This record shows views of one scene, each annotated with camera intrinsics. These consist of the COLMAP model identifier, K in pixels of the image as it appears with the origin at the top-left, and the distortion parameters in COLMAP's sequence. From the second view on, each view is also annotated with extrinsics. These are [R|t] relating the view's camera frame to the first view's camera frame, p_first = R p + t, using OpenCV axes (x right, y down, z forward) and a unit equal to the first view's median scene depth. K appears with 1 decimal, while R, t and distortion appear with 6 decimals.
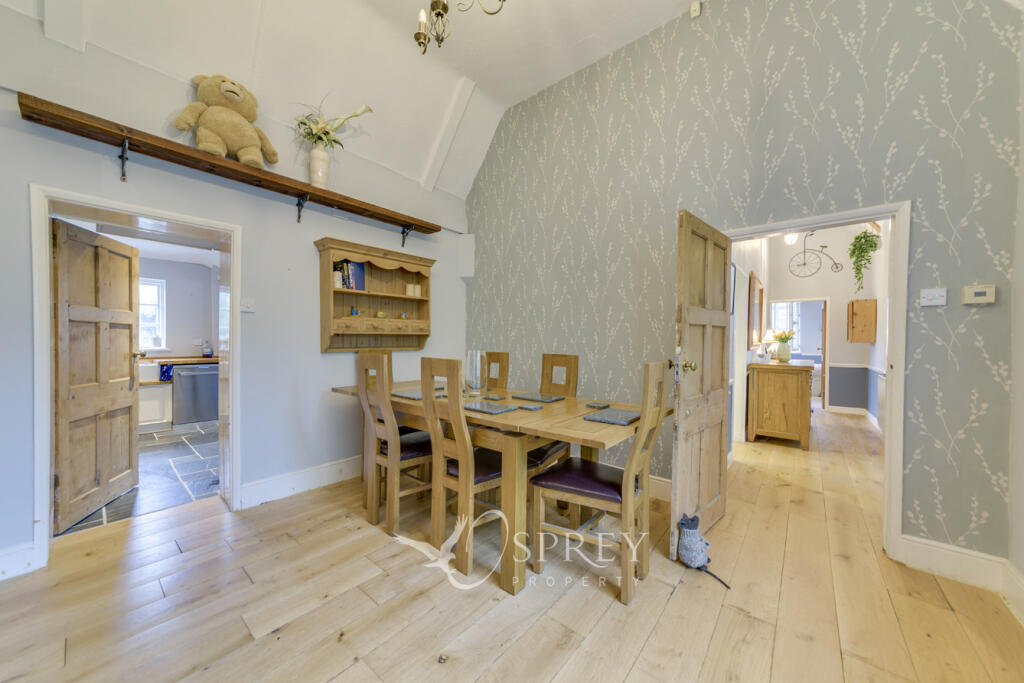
lens RADIAL K [[358.2, 0, 510.0], [0, 358.2, 343.8], [0, 0, 1]] dist [-0.005347, 0.000113]
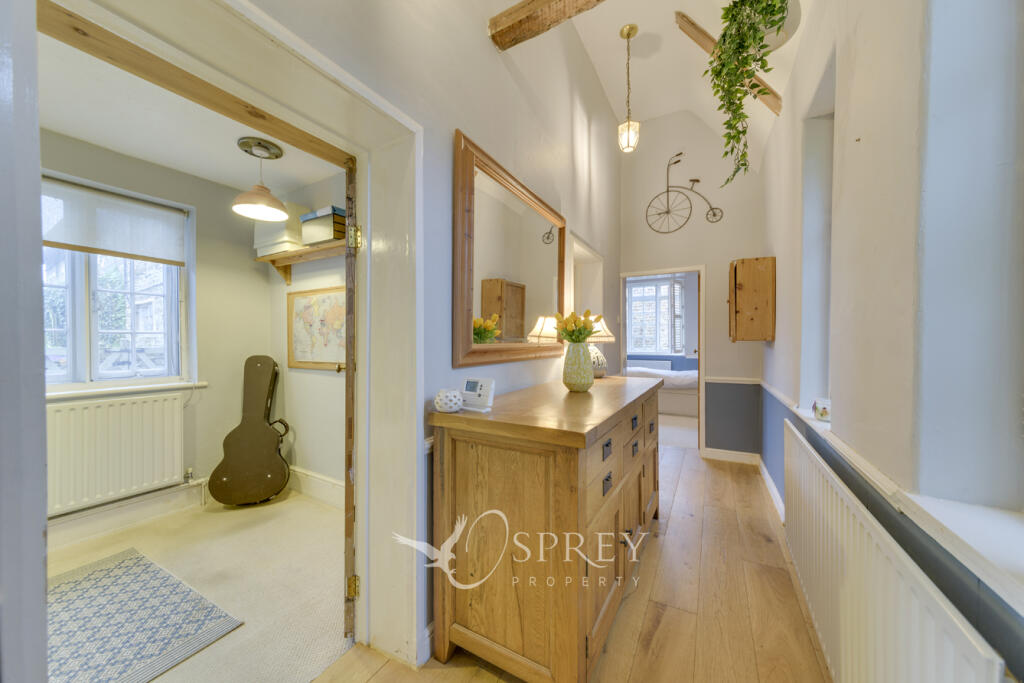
lens RADIAL K [[358.2, 0, 510.0], [0, 358.2, 343.8], [0, 0, 1]] dist [-0.005347, 0.000113]
pose [[0.984121, -0.010001, 0.177216, 0.537410], [0.010816, 0.999935, -0.003633, -0.001692], [-0.177168, 0.005492, 0.984165, 0.538622]]
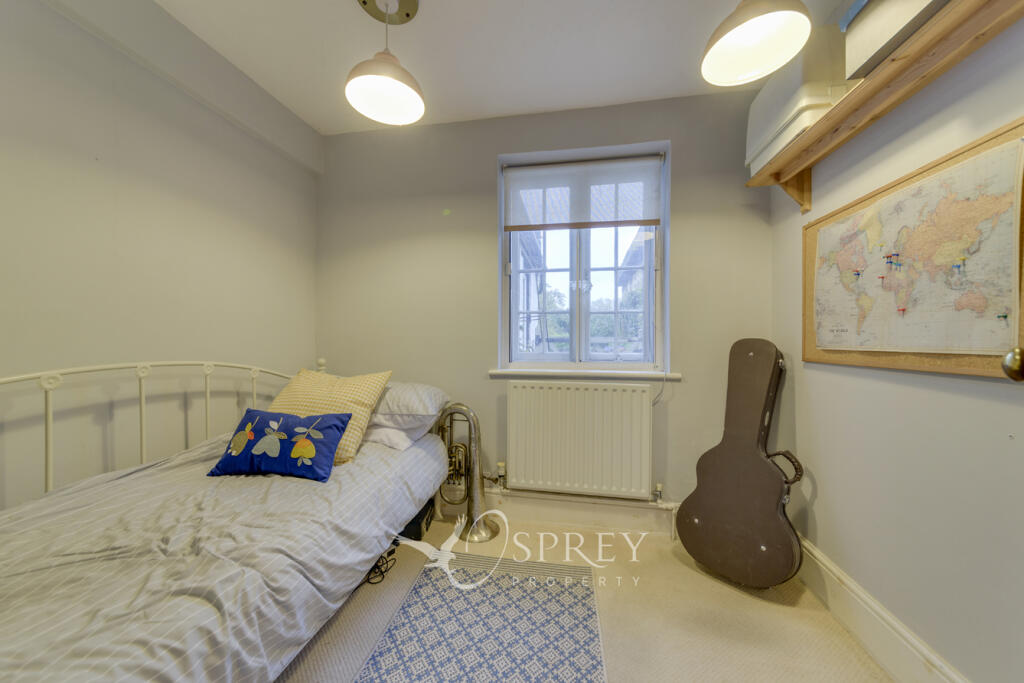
lens RADIAL K [[358.2, 0, 510.0], [0, 358.2, 343.8], [0, 0, 1]] dist [-0.005347, 0.000113]
pose [[0.491963, 0.003761, -0.870608, 0.442393], [-0.005805, 0.999983, 0.001040, 0.015384], [0.870597, 0.004542, 0.491976, 0.768667]]
